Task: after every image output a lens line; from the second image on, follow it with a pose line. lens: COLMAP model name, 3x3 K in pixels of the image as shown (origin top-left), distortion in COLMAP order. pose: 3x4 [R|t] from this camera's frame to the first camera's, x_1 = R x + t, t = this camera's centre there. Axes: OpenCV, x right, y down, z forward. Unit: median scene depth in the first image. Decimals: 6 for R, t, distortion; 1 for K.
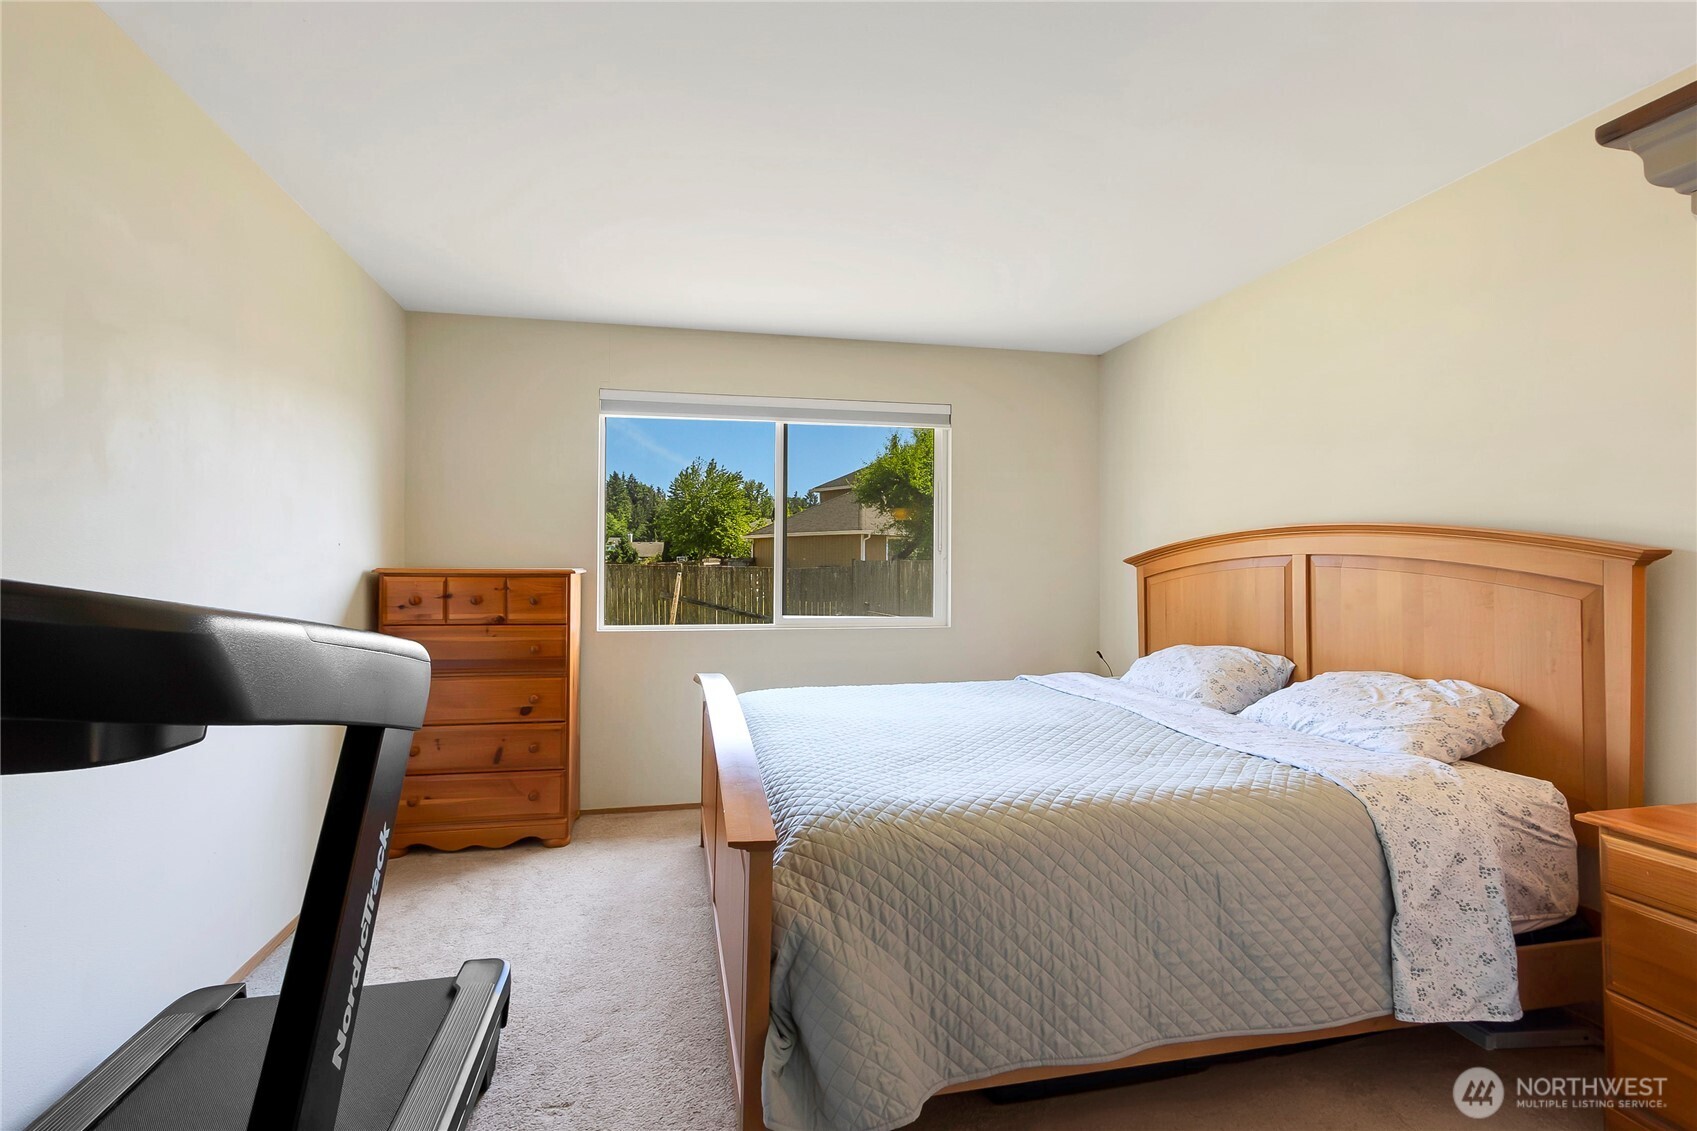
lens RADIAL K [[798.4, 0, 848.5], [0, 798.4, 565.5], [0, 0, 1]] dist [0.019220, 0.000179]
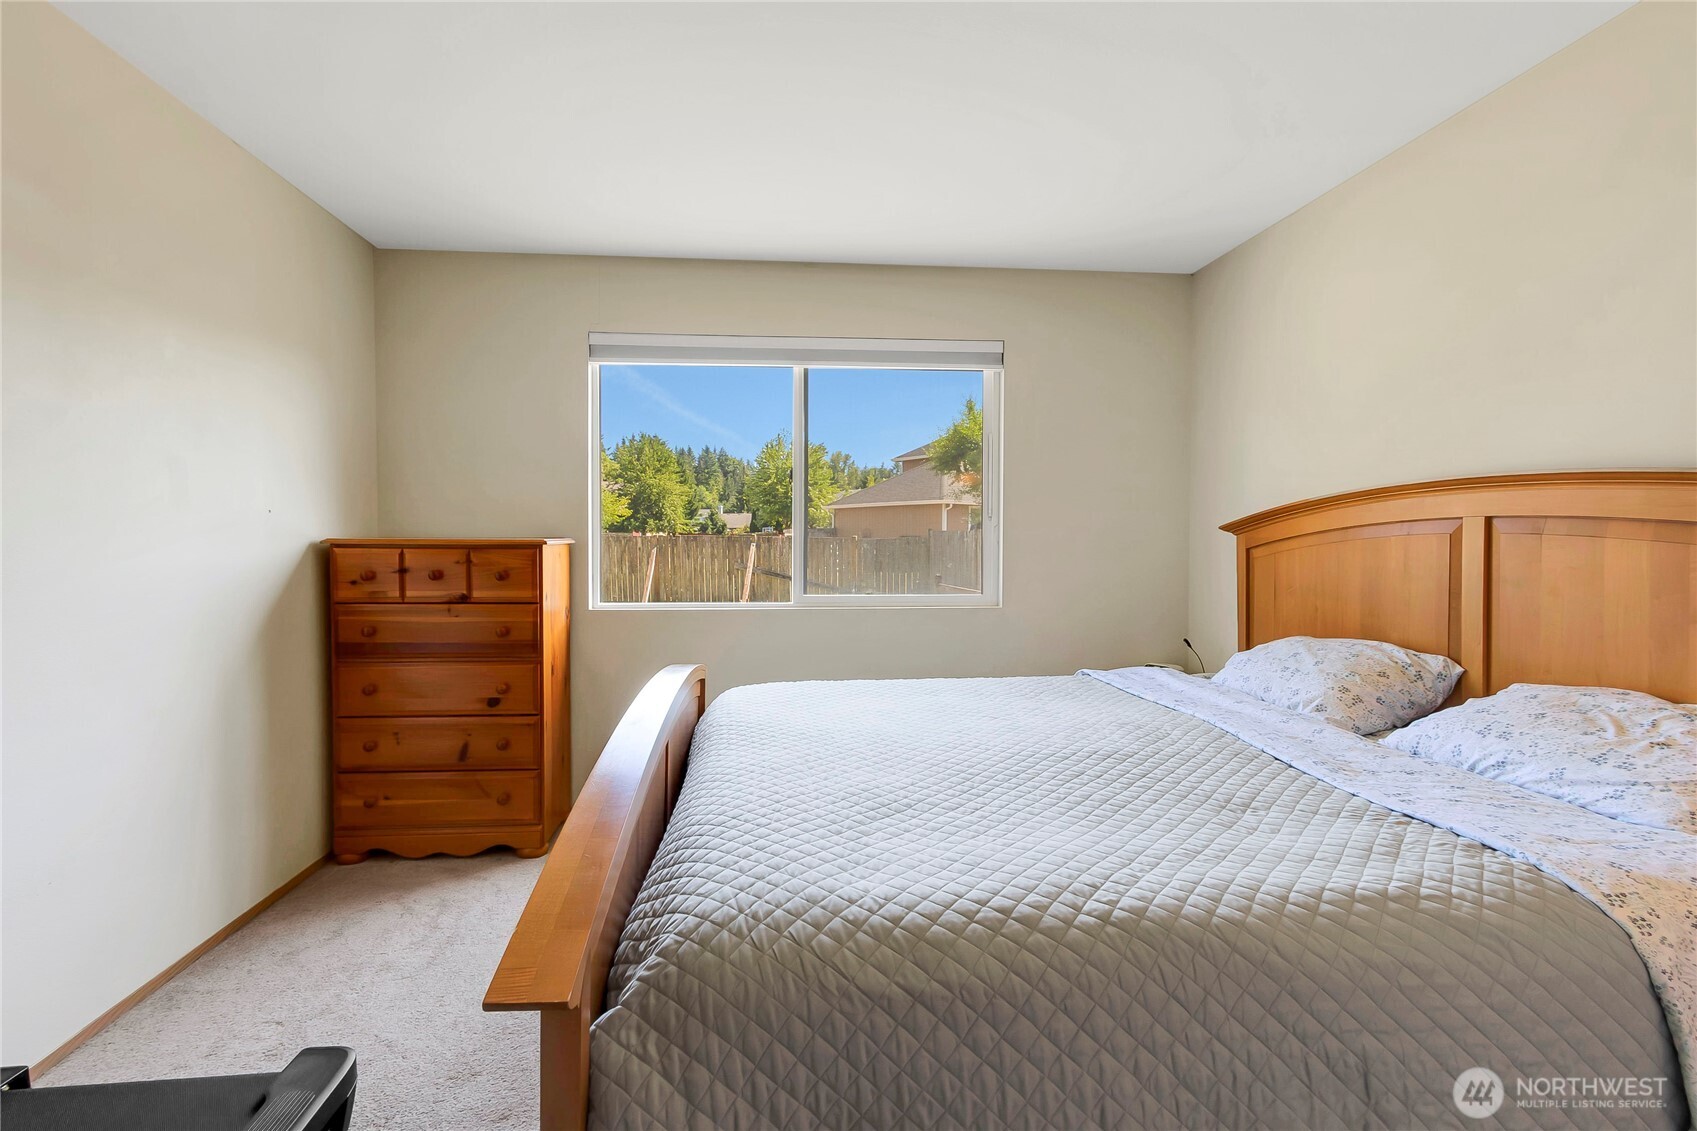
lens RADIAL K [[761.4, 0, 853.9], [0, 761.4, 555.4], [0, 0, 1]] dist [0.008024, -0.001527]
pose [[0.992134, 0.000693, -0.125176, 0.108506], [0.002400, 0.999695, 0.024559, 0.003098], [0.125155, -0.024667, 0.991831, 0.279658]]
